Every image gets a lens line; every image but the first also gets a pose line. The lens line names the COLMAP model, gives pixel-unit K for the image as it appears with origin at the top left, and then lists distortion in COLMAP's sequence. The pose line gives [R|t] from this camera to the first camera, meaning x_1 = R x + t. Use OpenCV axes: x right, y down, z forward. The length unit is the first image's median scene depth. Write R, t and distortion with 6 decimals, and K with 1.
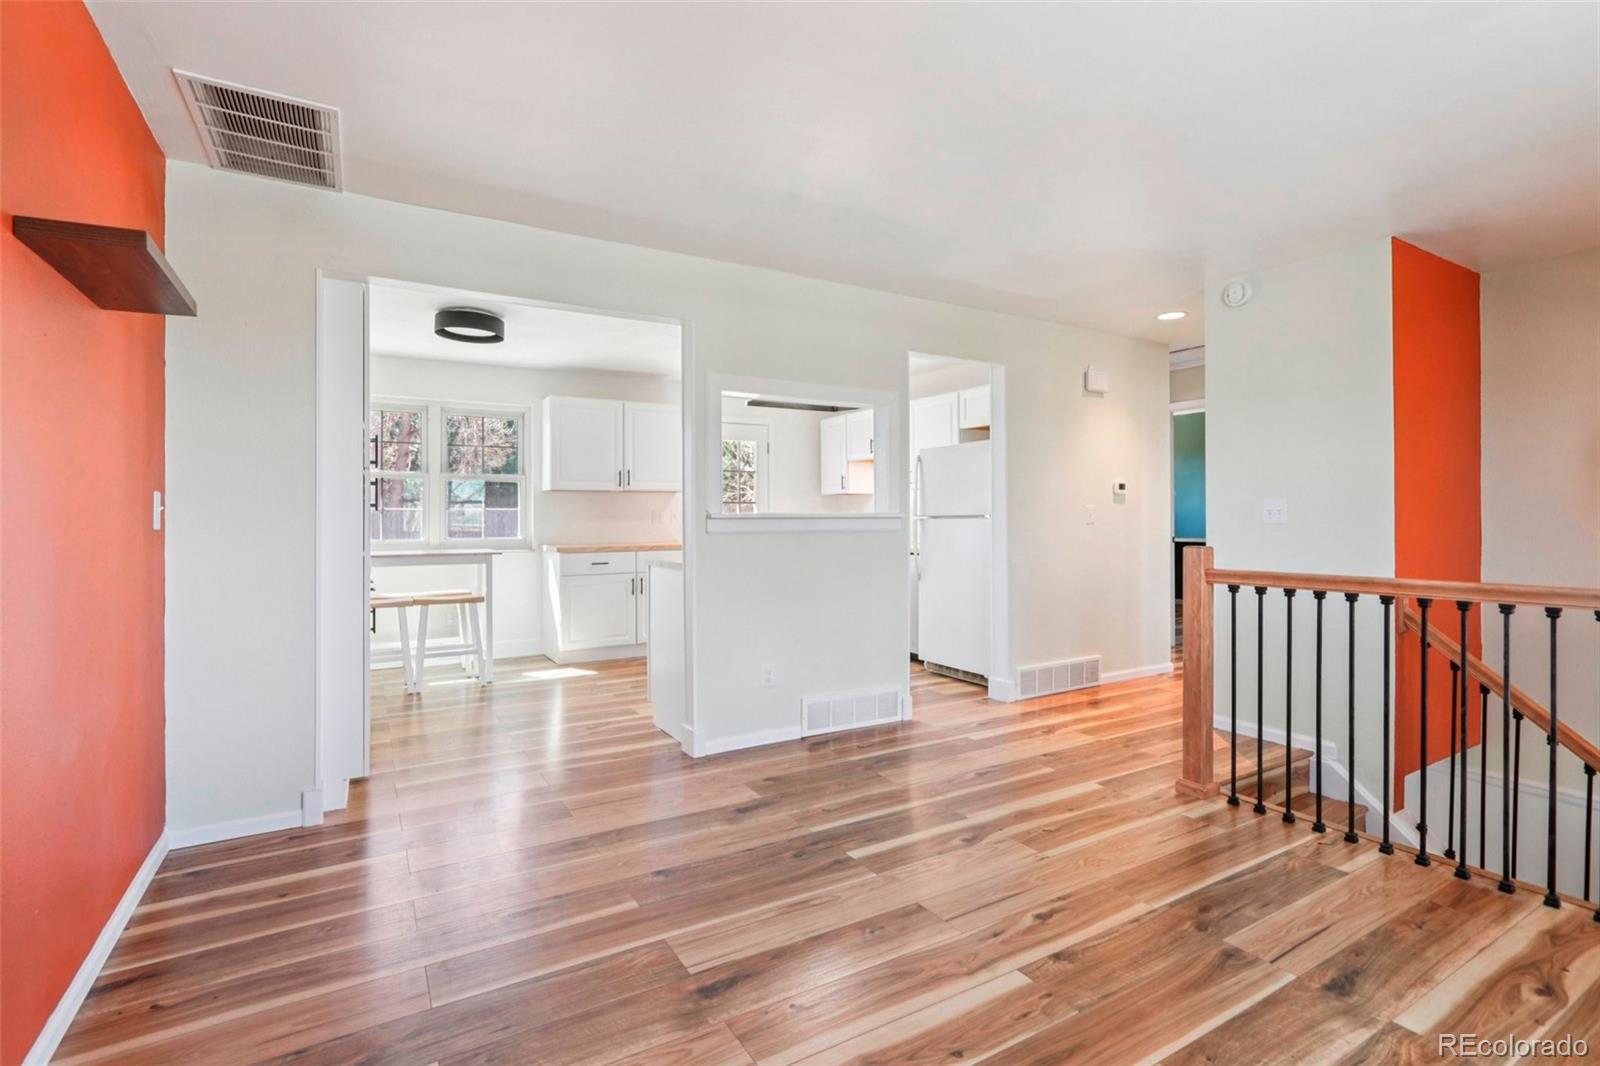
lens RADIAL K [[744.7, 0, 783.7], [0, 744.7, 515.7], [0, 0, 1]] dist [-0.011152, -0.000098]
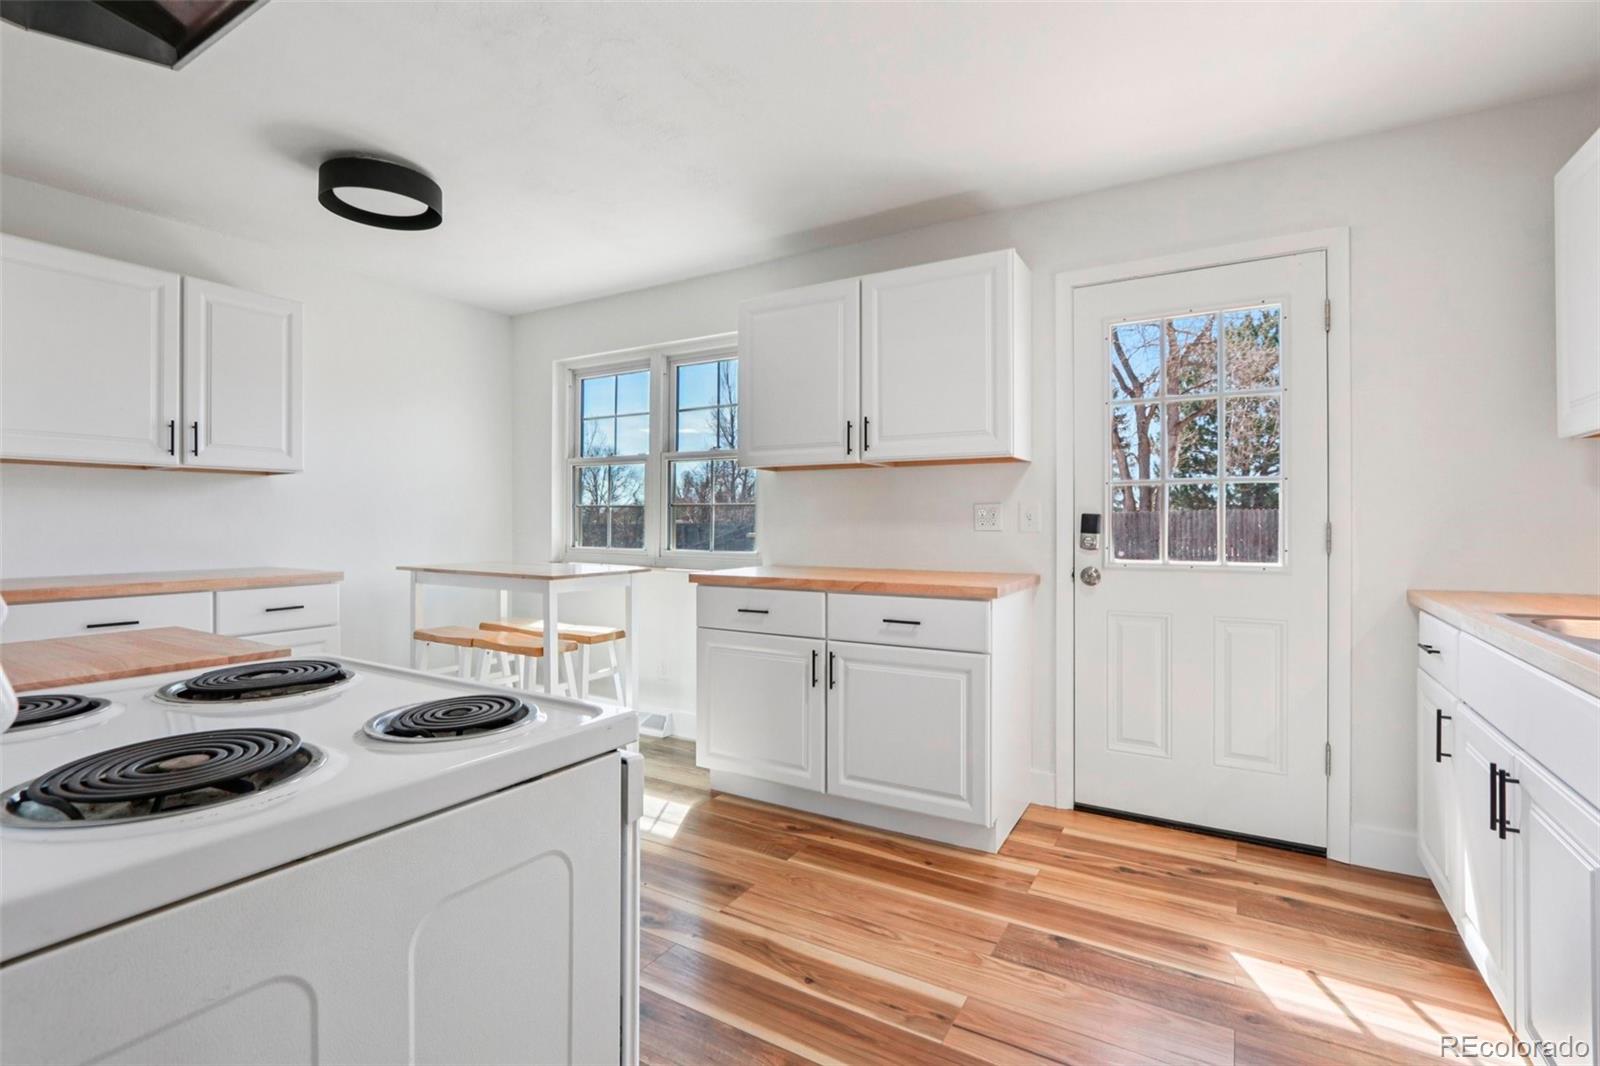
lens RADIAL K [[743.4, 0, 777.4], [0, 743.4, 524.9], [0, 0, 1]] dist [-0.000979, 0.000464]
pose [[0.478092, 0.012126, -0.878226, 0.188580], [0.001360, 0.999893, 0.014546, -0.000483], [0.878309, -0.008149, 0.478024, 0.752159]]
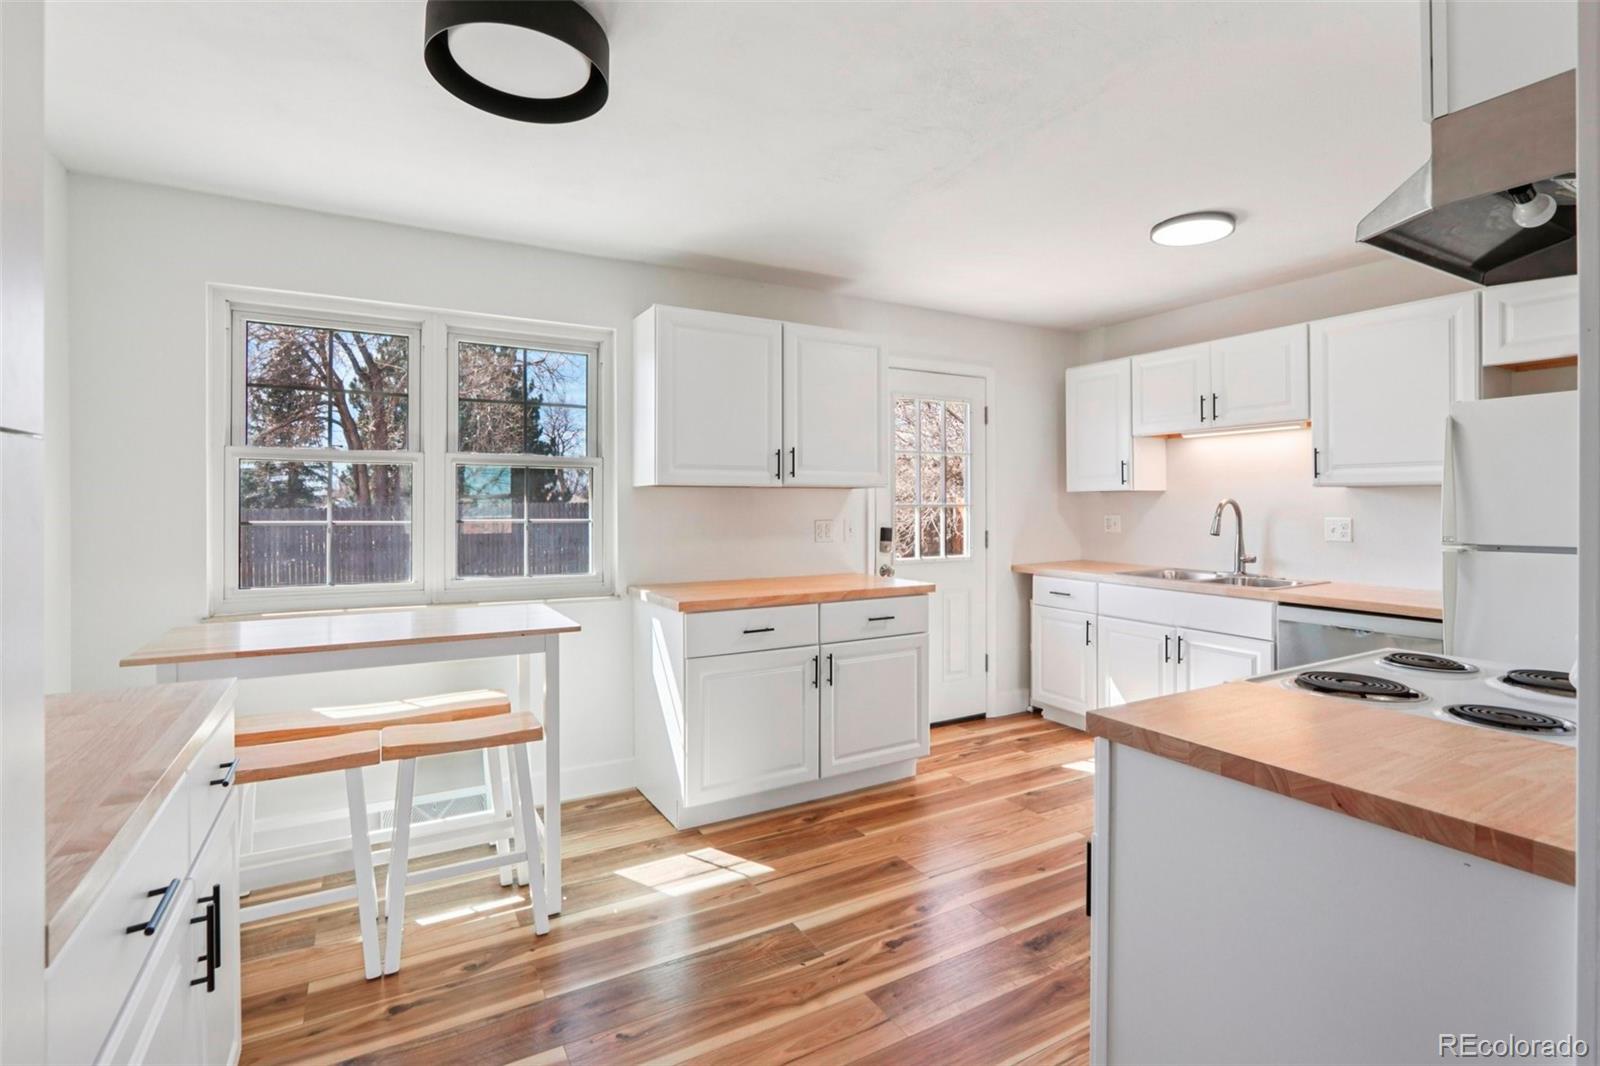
lens RADIAL K [[744.7, 0, 783.7], [0, 744.7, 515.7], [0, 0, 1]] dist [-0.011152, -0.000098]
pose [[0.999911, 0.003752, -0.012797, -0.215984], [-0.003554, 0.999875, 0.015434, -0.021586], [0.012854, -0.015388, 0.999799, 0.476264]]
